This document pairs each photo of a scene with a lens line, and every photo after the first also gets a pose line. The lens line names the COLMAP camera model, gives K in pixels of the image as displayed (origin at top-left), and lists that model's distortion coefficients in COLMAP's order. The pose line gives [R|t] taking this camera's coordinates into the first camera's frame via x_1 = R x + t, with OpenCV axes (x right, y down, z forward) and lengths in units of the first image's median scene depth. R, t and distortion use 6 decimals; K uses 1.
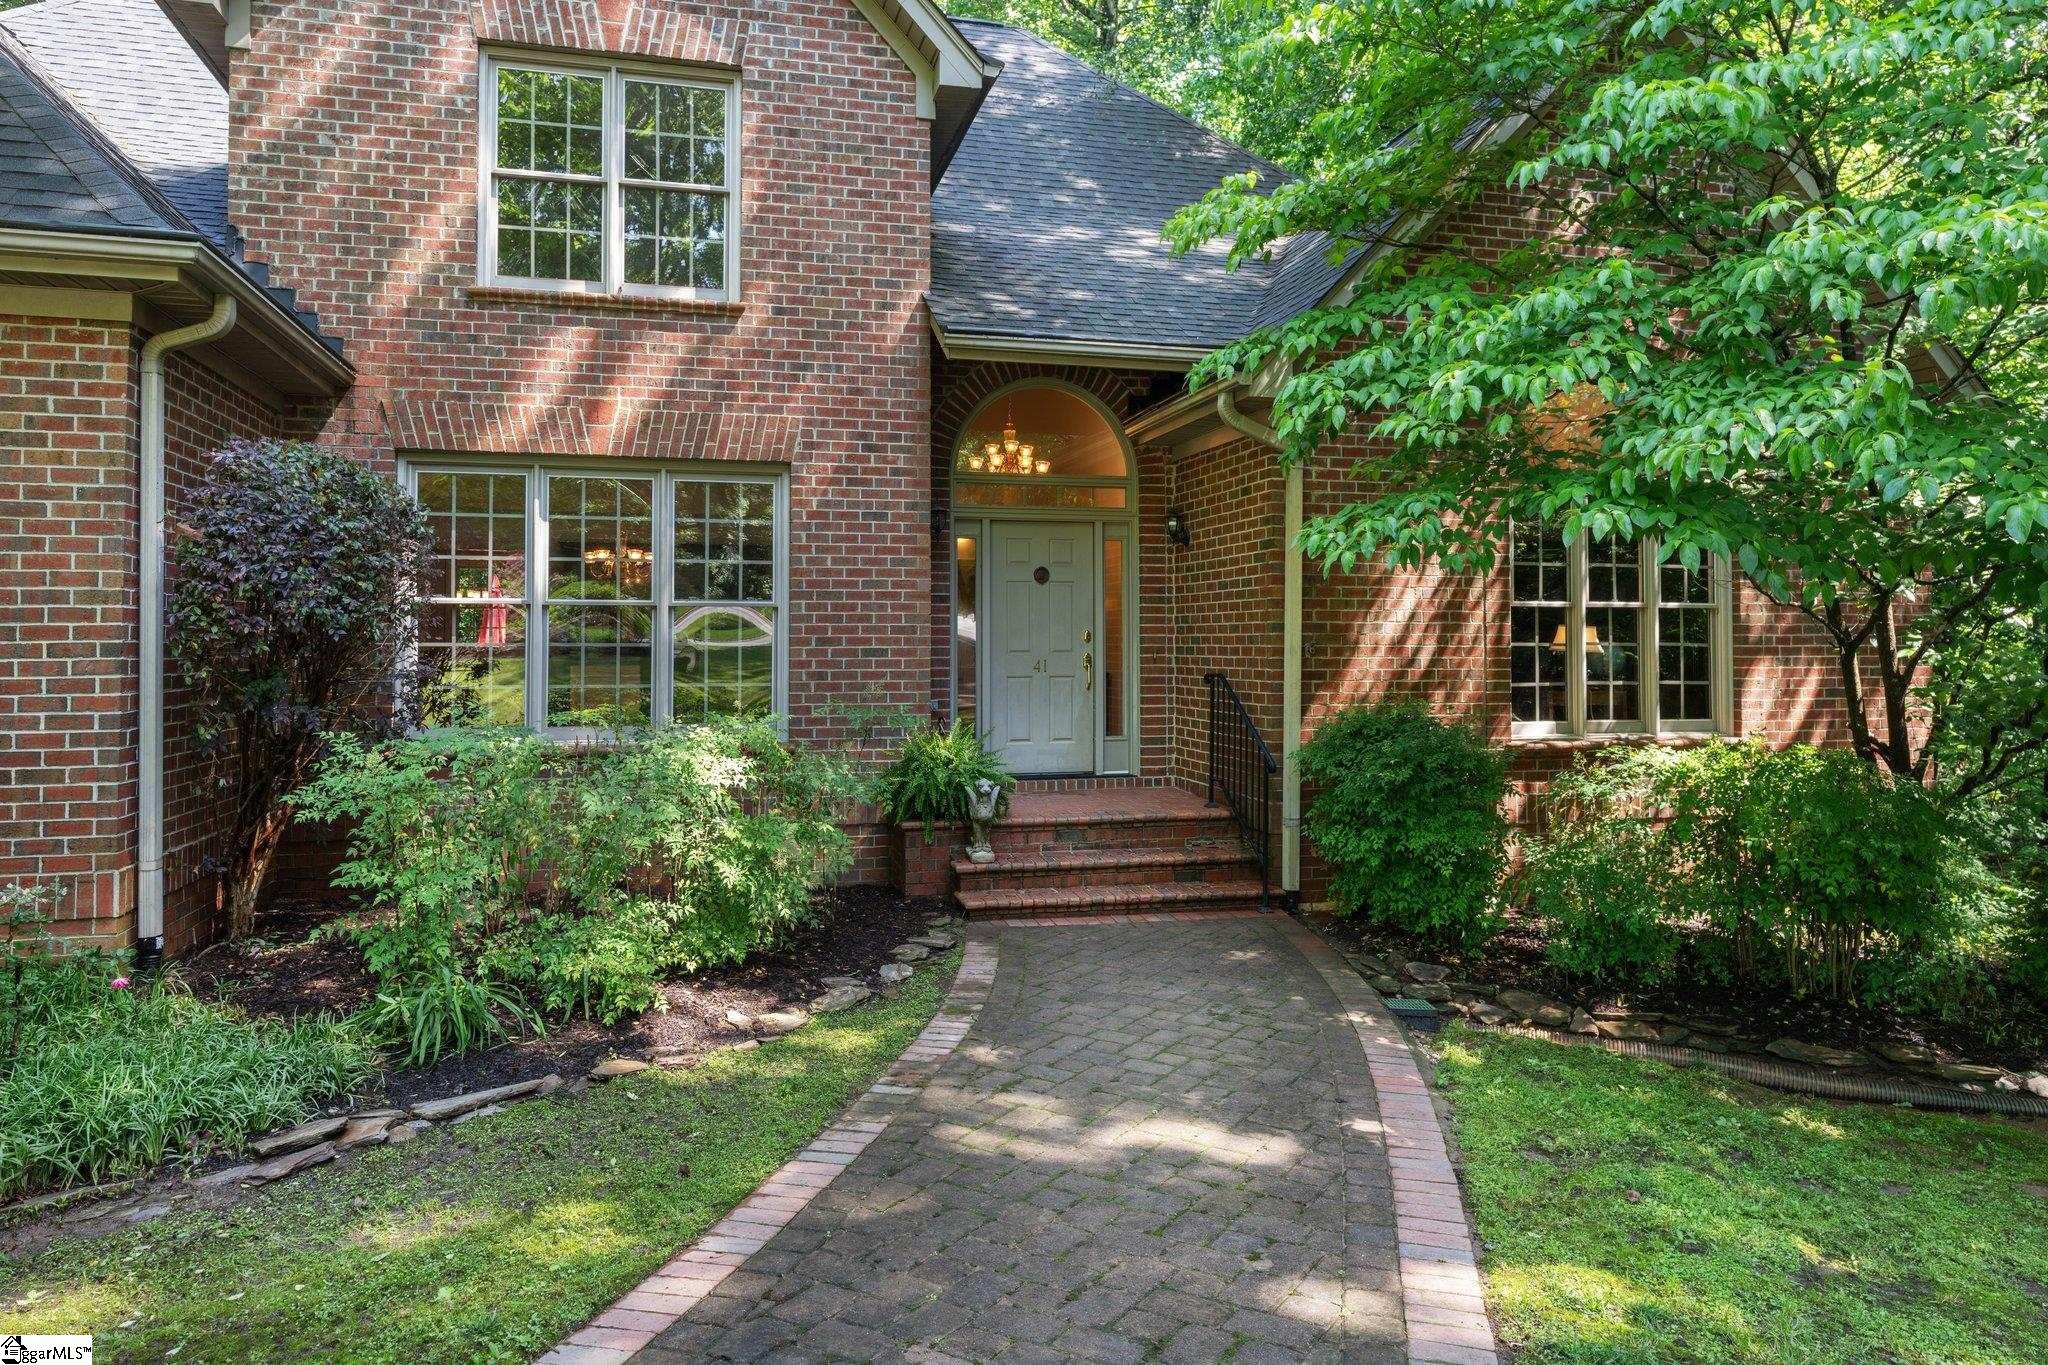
lens RADIAL K [[1334.7, 0, 1024.0], [0, 1334.7, 682.5], [0, 0, 1]] dist [-0.096470, 0.000244]
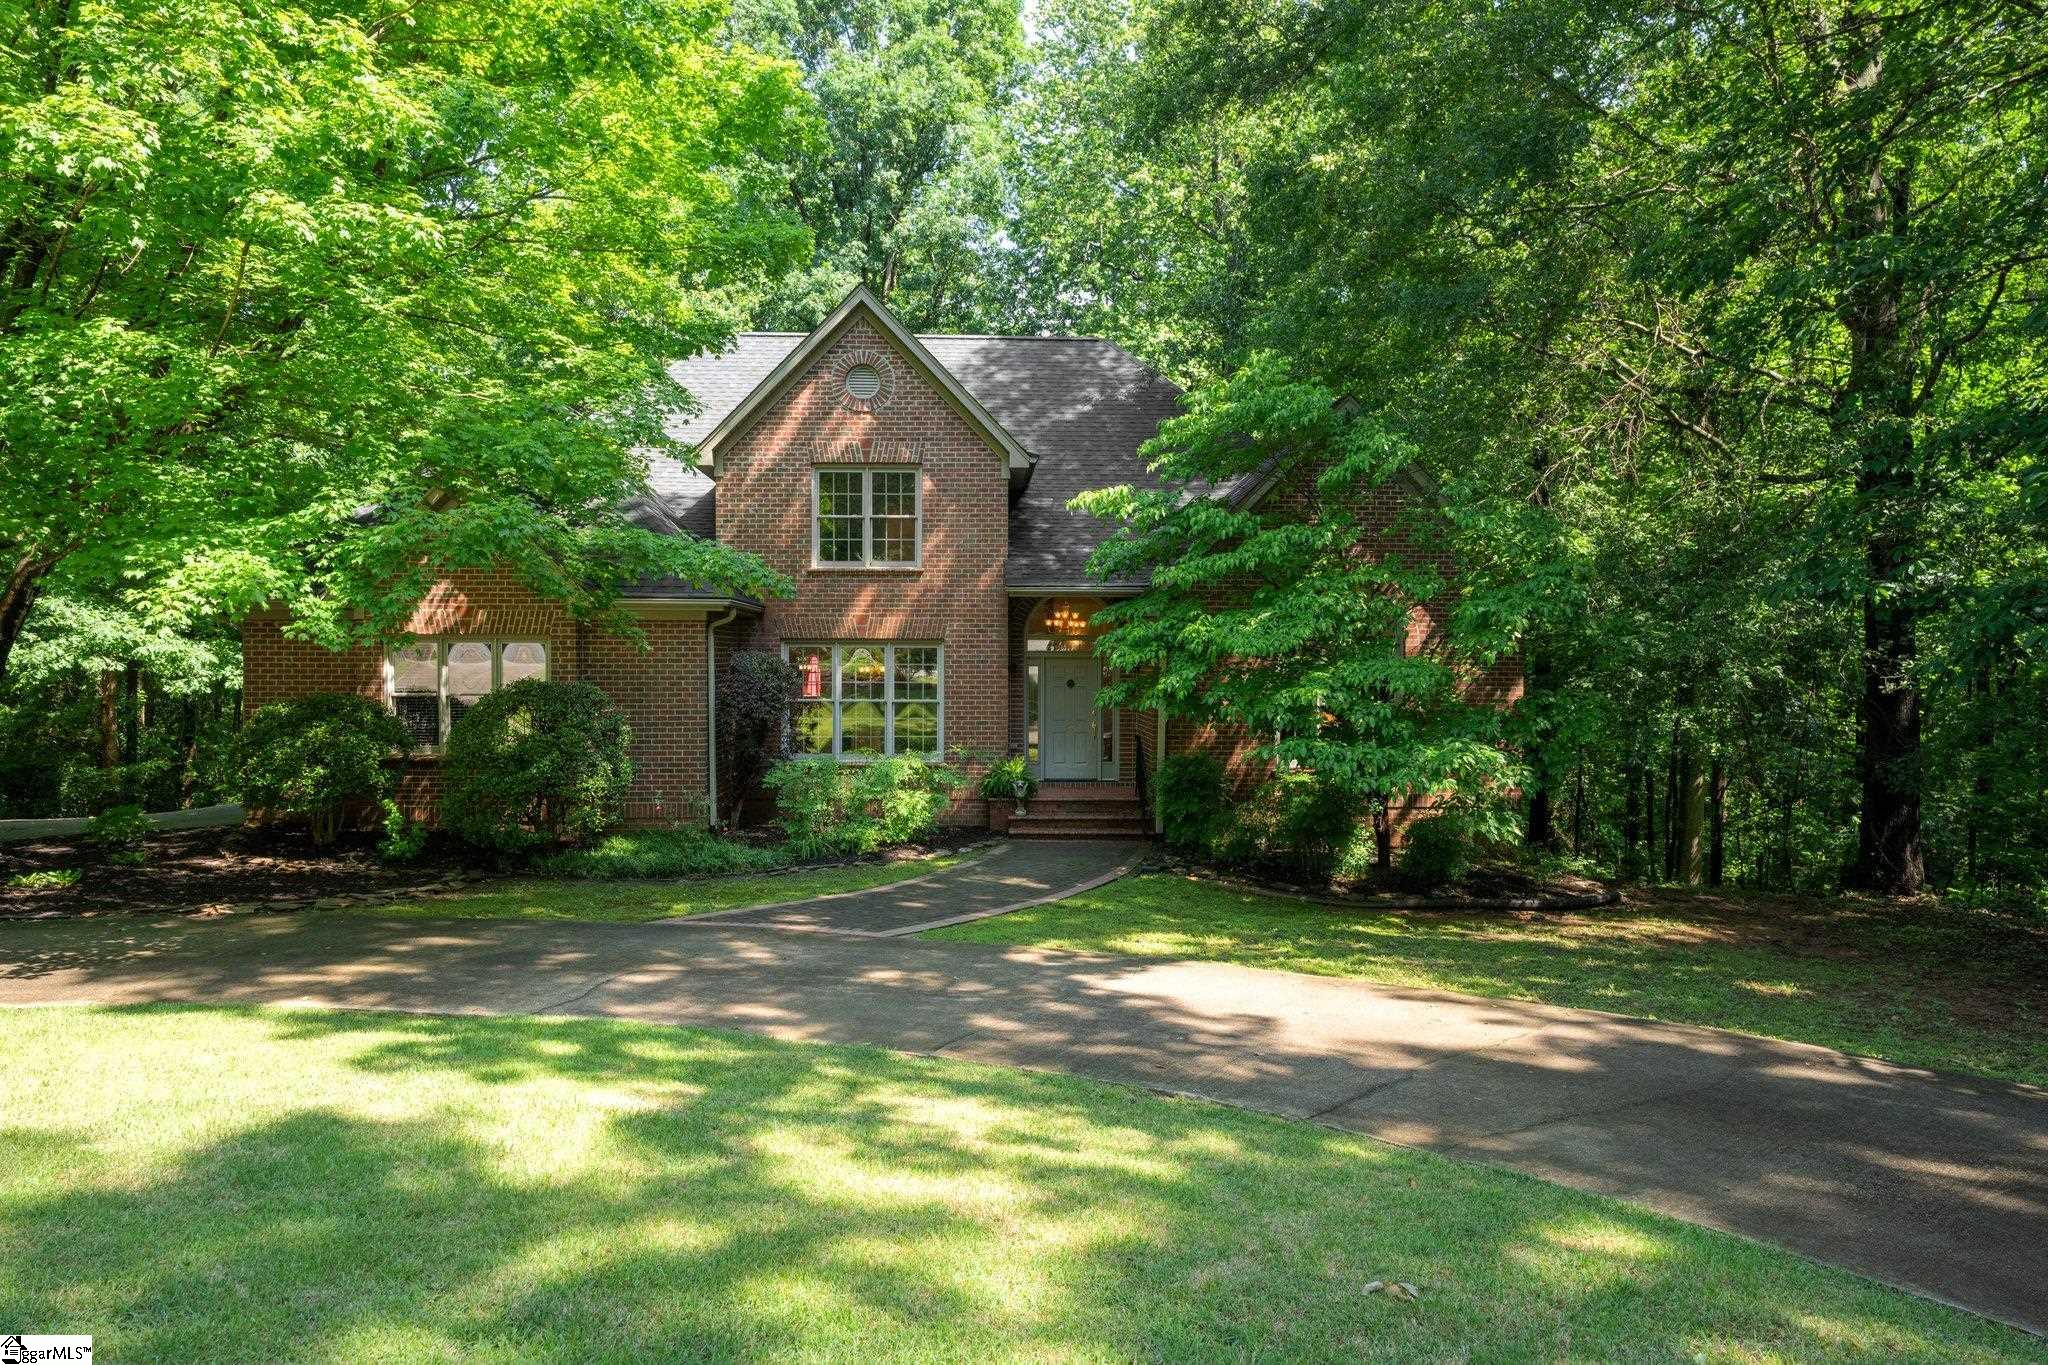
lens RADIAL K [[1334.7, 0, 1024.0], [0, 1334.7, 682.5], [0, 0, 1]] dist [-0.096470, 0.000244]
pose [[0.980102, 0.003677, -0.198459, 0.411840], [-0.006887, 0.999856, -0.015484, -0.058356], [0.198374, 0.016543, 0.979987, -1.210288]]
